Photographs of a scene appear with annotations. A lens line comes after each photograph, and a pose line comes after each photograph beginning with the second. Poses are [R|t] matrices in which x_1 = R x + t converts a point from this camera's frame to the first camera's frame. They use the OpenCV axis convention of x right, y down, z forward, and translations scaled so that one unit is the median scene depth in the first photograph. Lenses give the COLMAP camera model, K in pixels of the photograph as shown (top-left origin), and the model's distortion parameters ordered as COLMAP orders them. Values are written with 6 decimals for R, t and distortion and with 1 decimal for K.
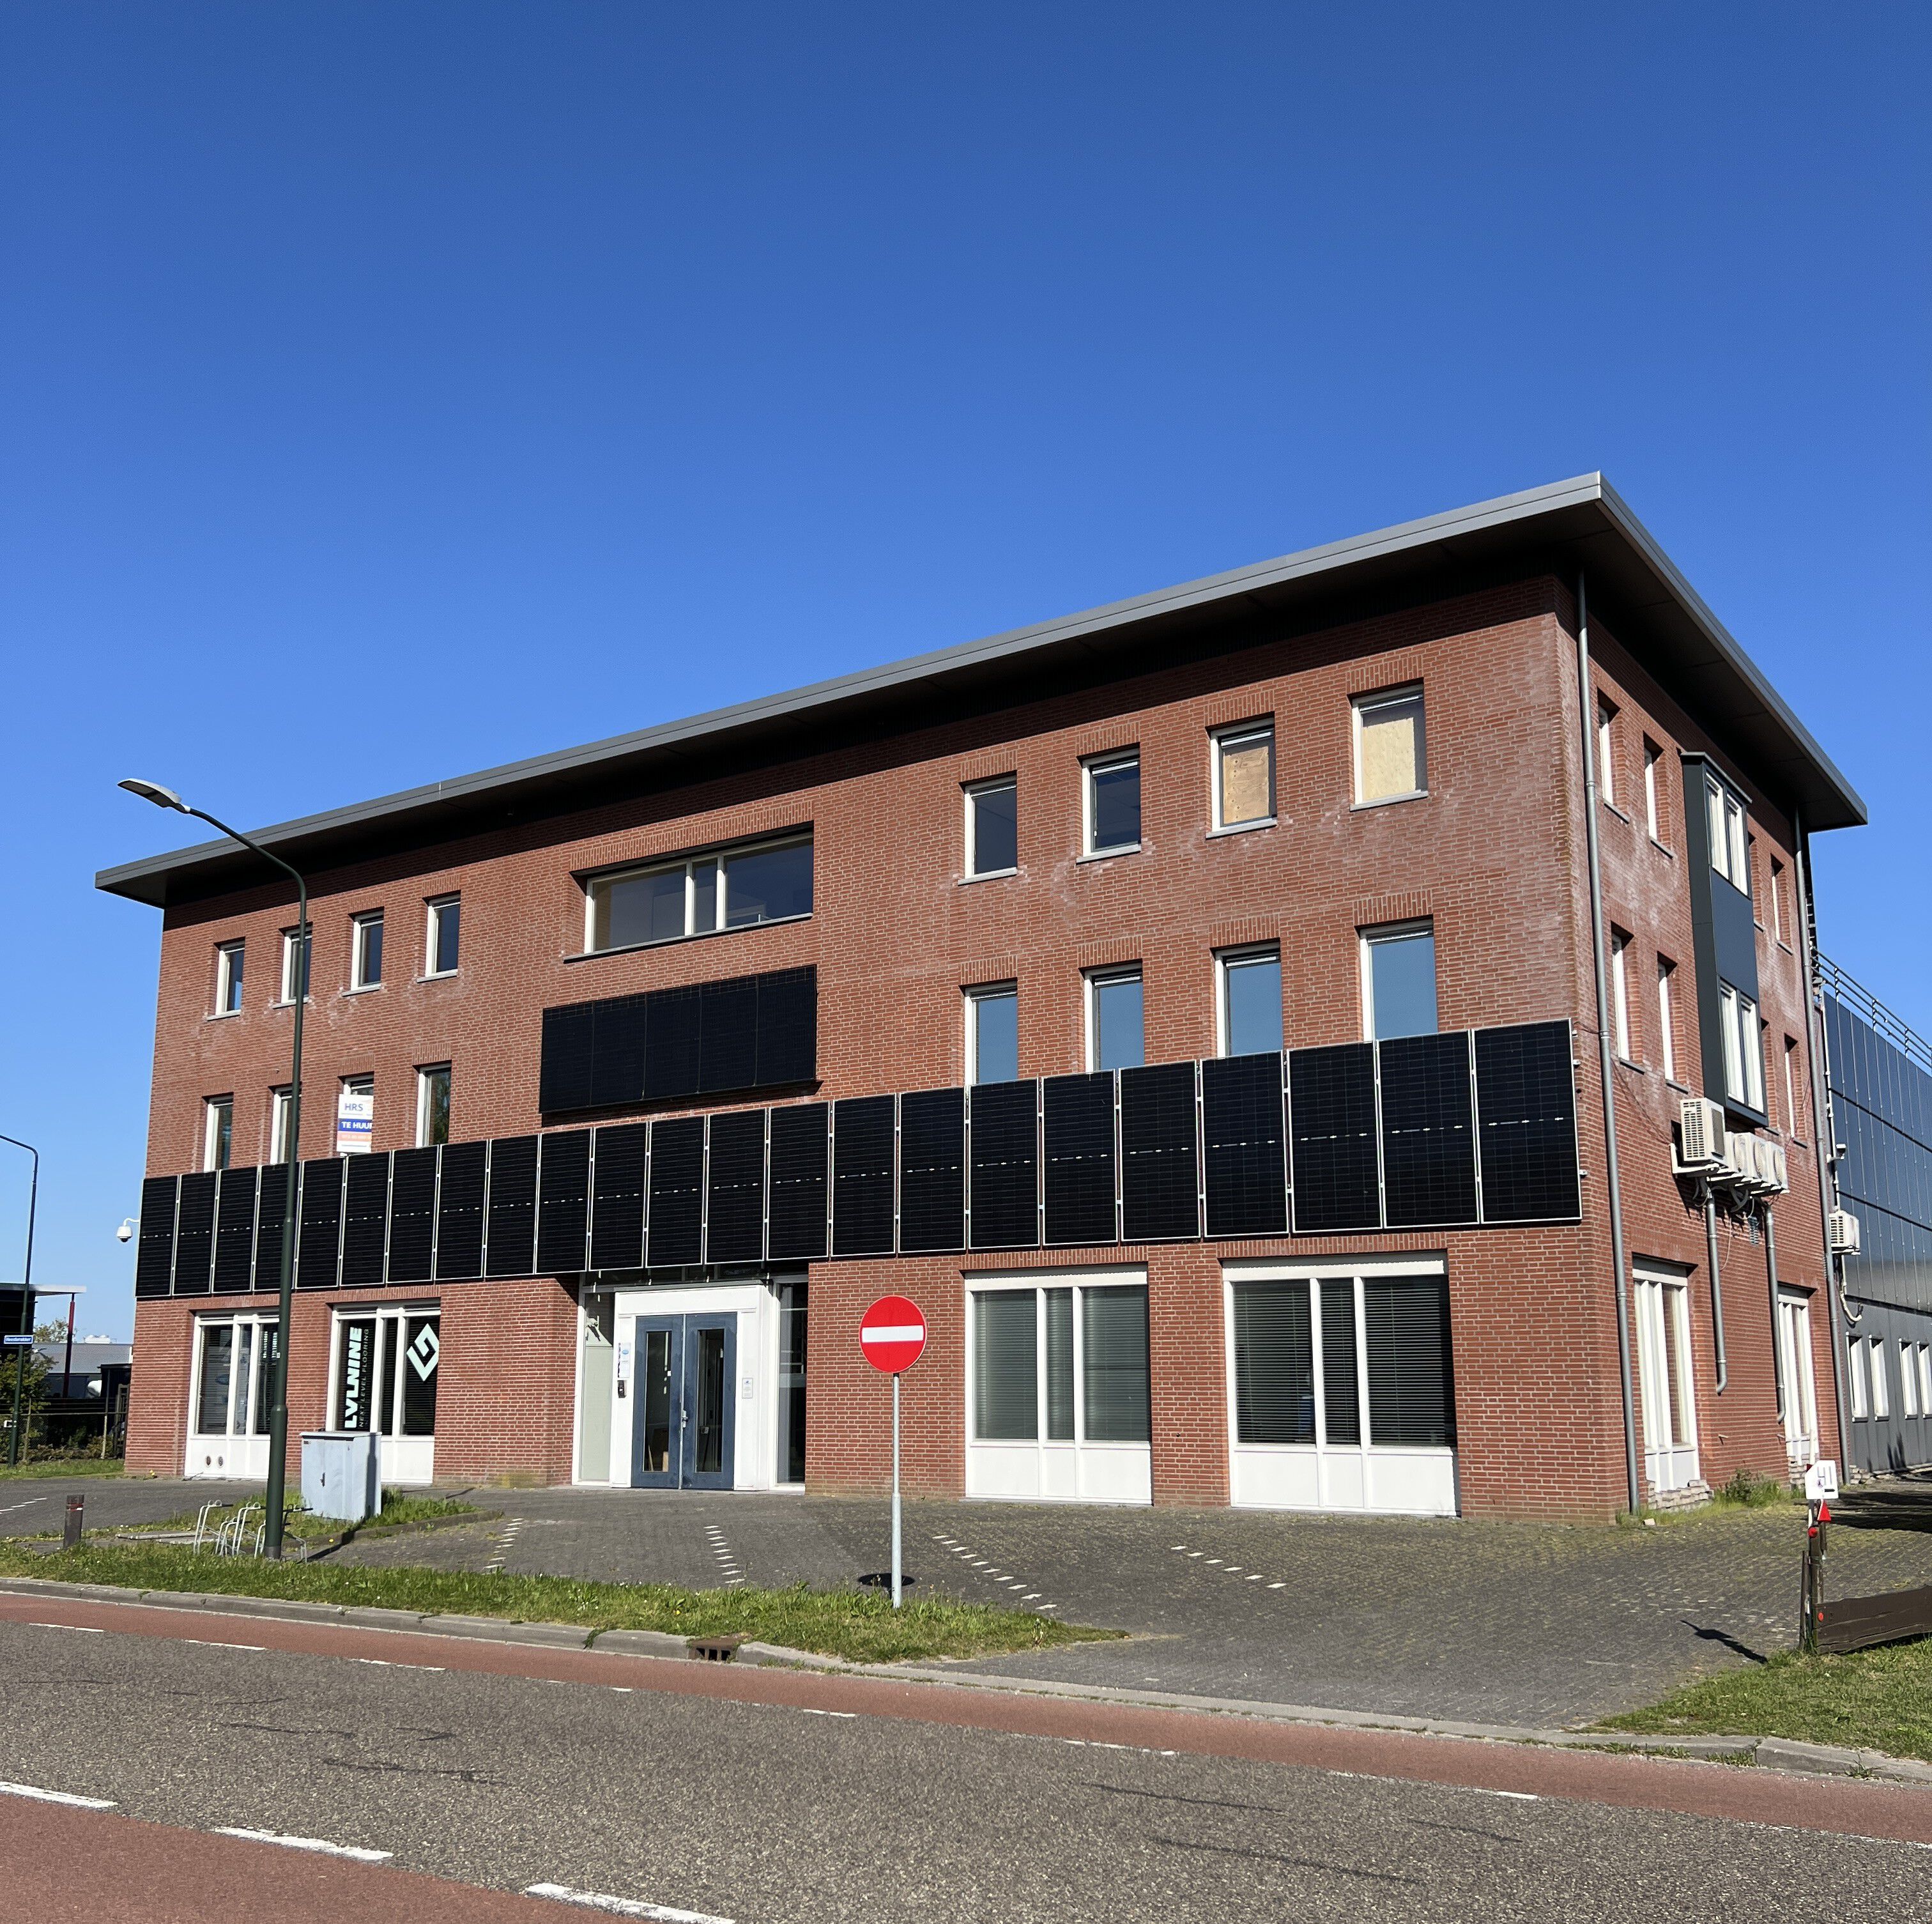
lens RADIAL K [[1927.2, 0, 951.8], [0, 1927.2, 1058.1], [0, 0, 1]] dist [0.036754, 0.000000]
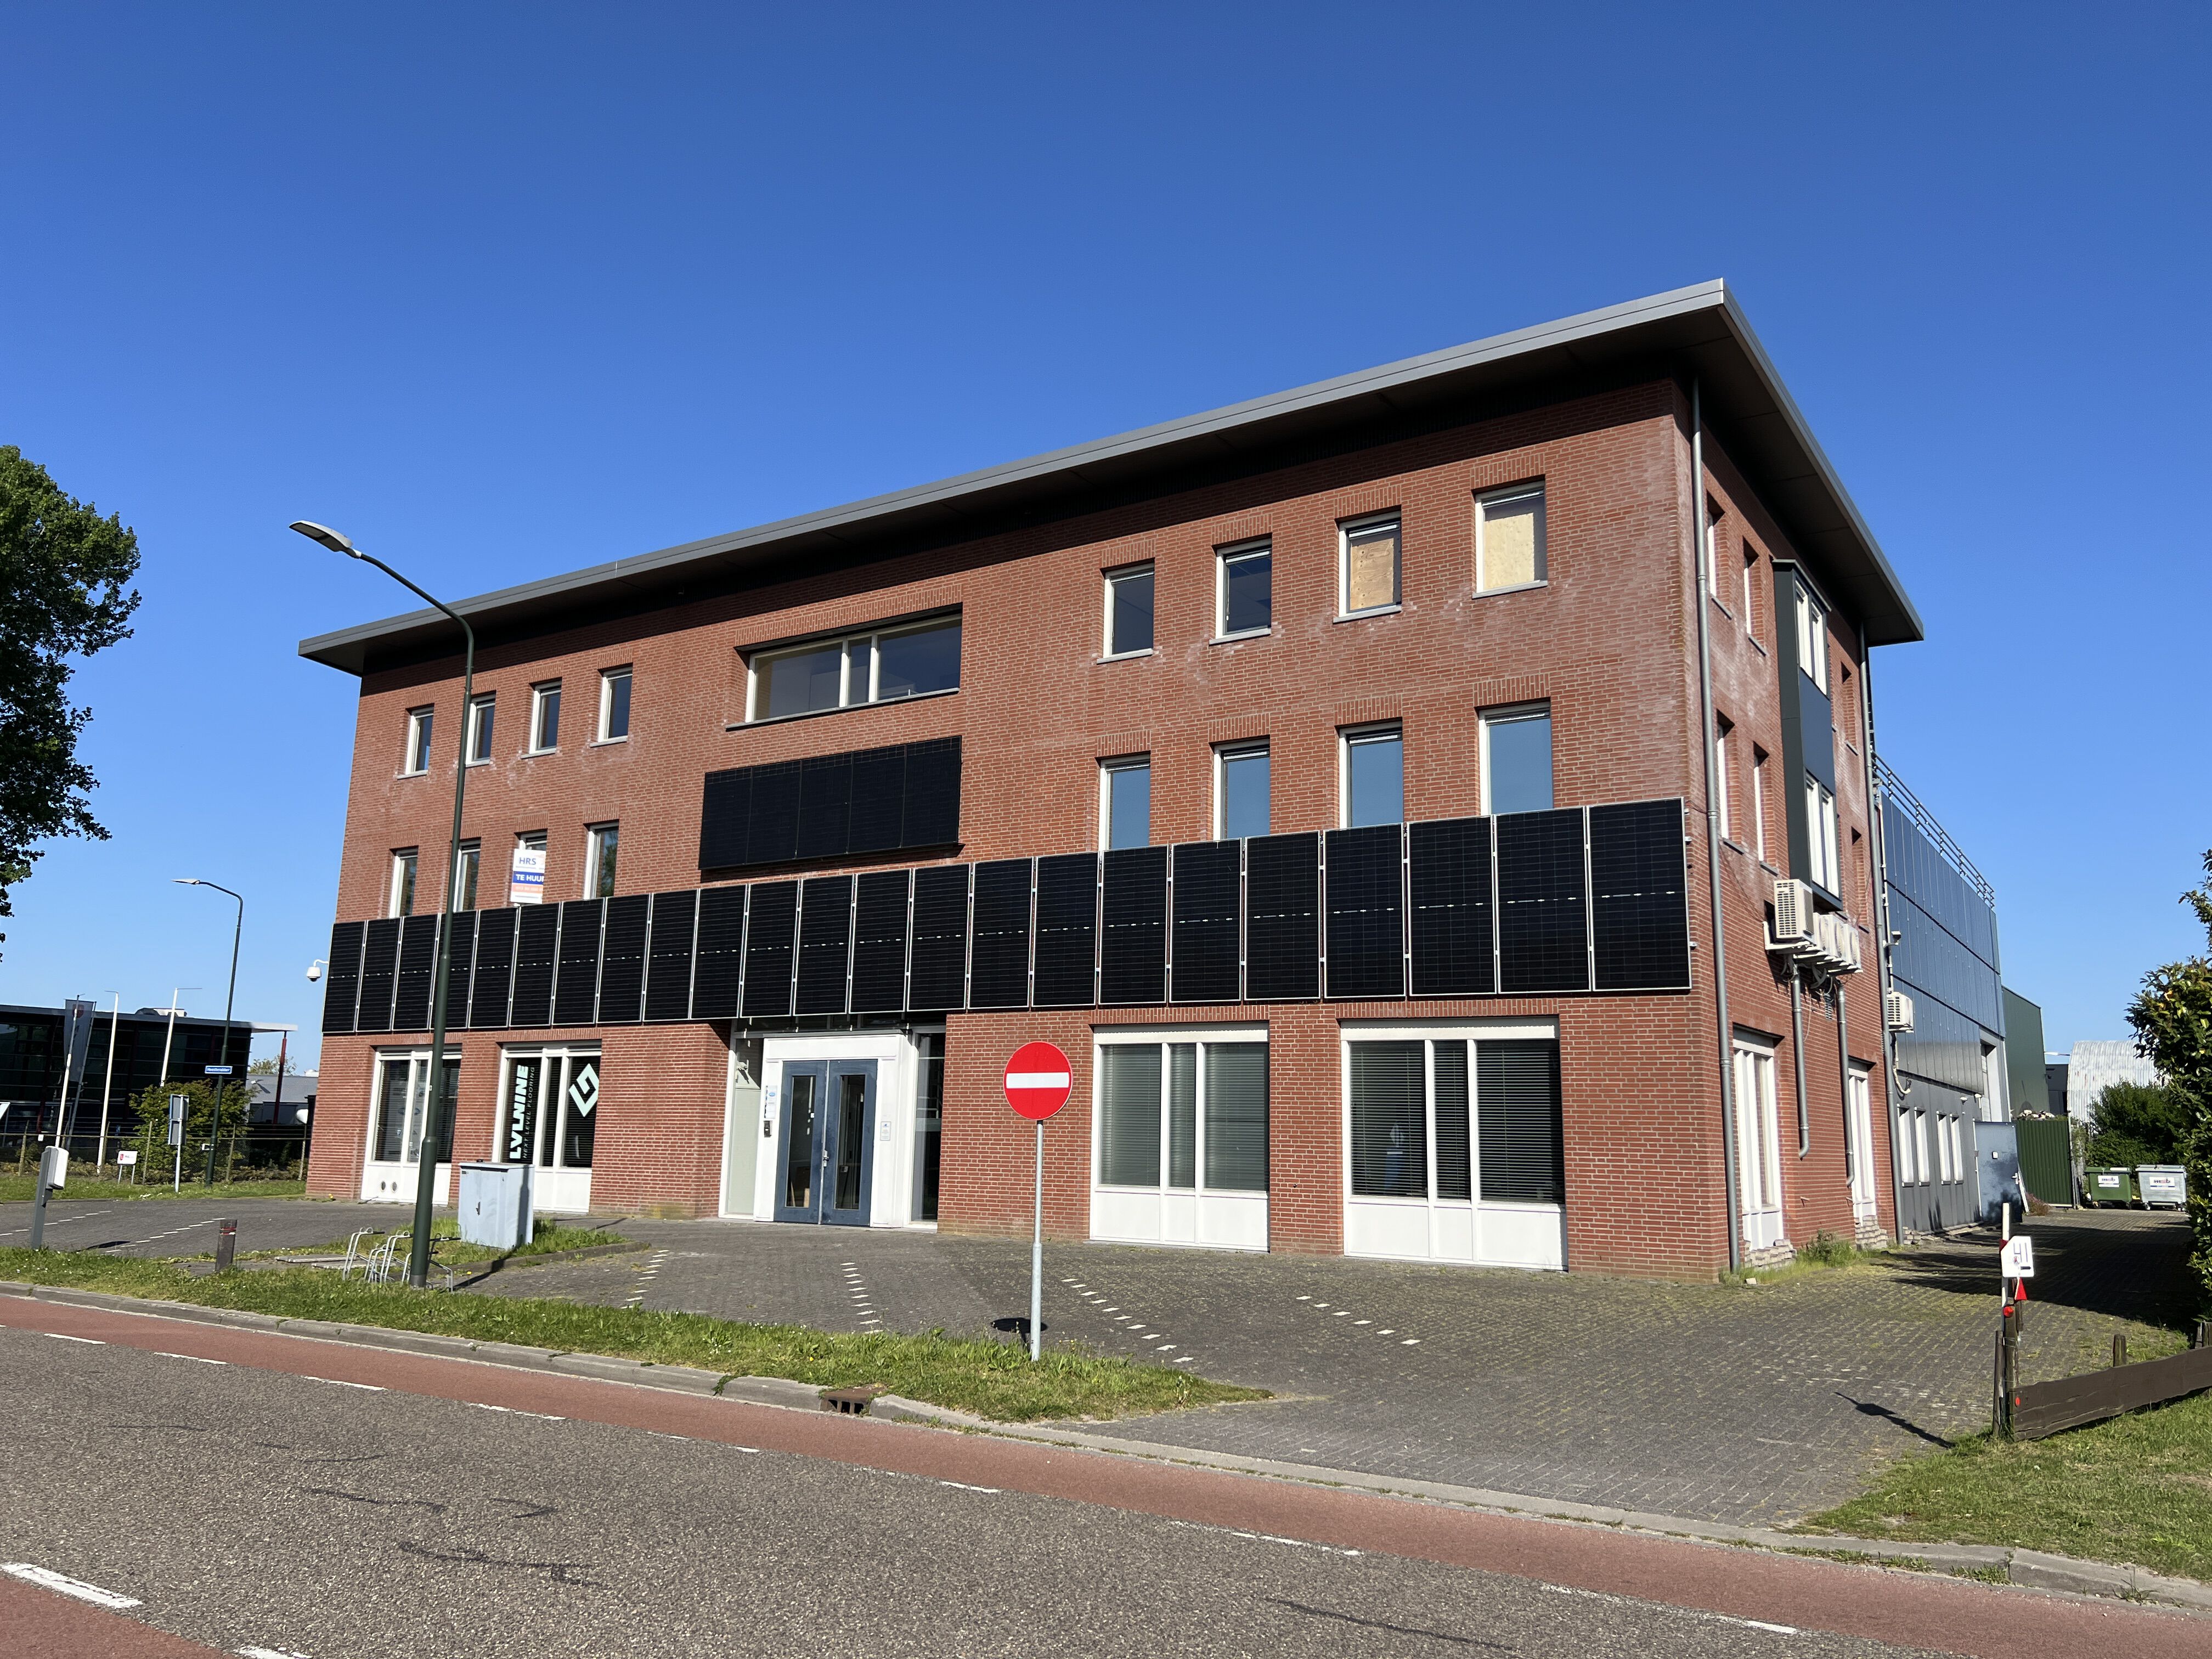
lens RADIAL K [[1664.8, 0, 1094.2], [0, 1664.8, 825.8], [0, 0, 1]] dist [0.044609, -0.044372]
pose [[0.999508, 0.027357, 0.015345, -0.011210], [-0.027144, 0.999535, -0.013917, 0.014494], [-0.015719, 0.013493, 0.999785, 0.087888]]
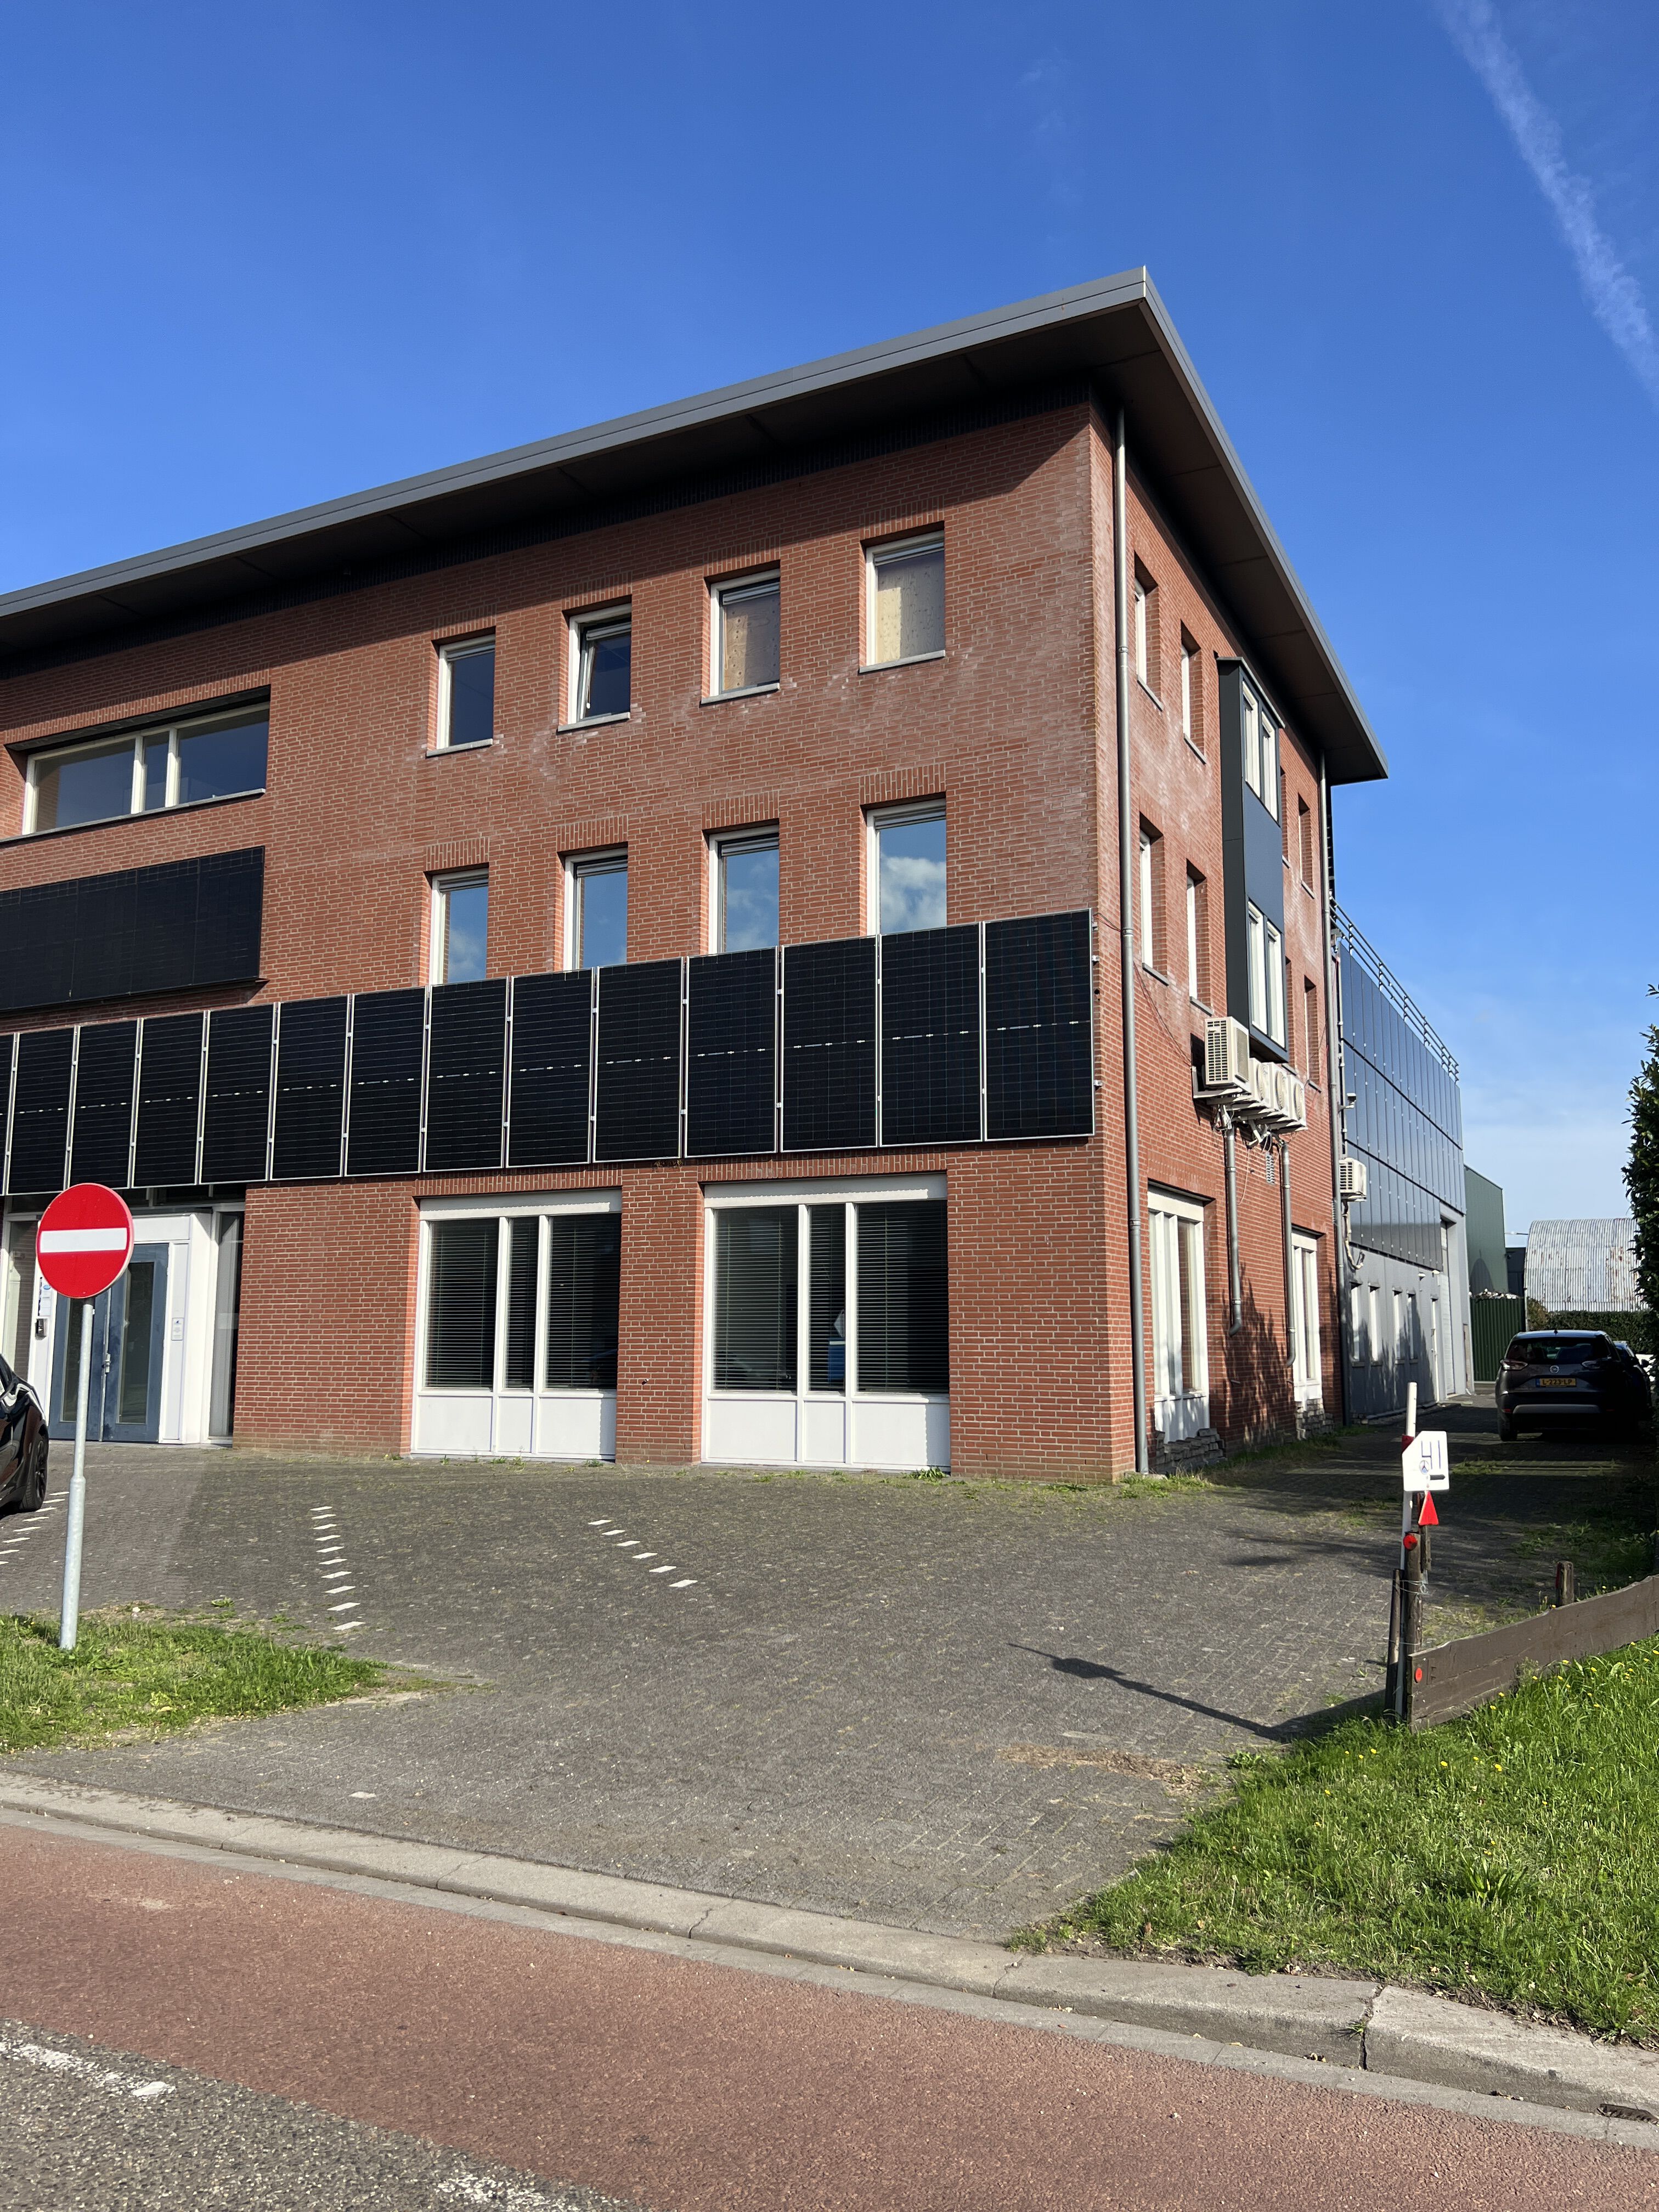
lens RADIAL K [[1664.8, 0, 832.6], [0, 1664.8, 1112.0], [0, 0, 1]] dist [0.044609, -0.044372]
pose [[0.989012, 0.022376, 0.146132, 0.086219], [-0.027914, 0.998963, 0.035955, 0.042629], [-0.145176, -0.039639, 0.988612, 0.240611]]
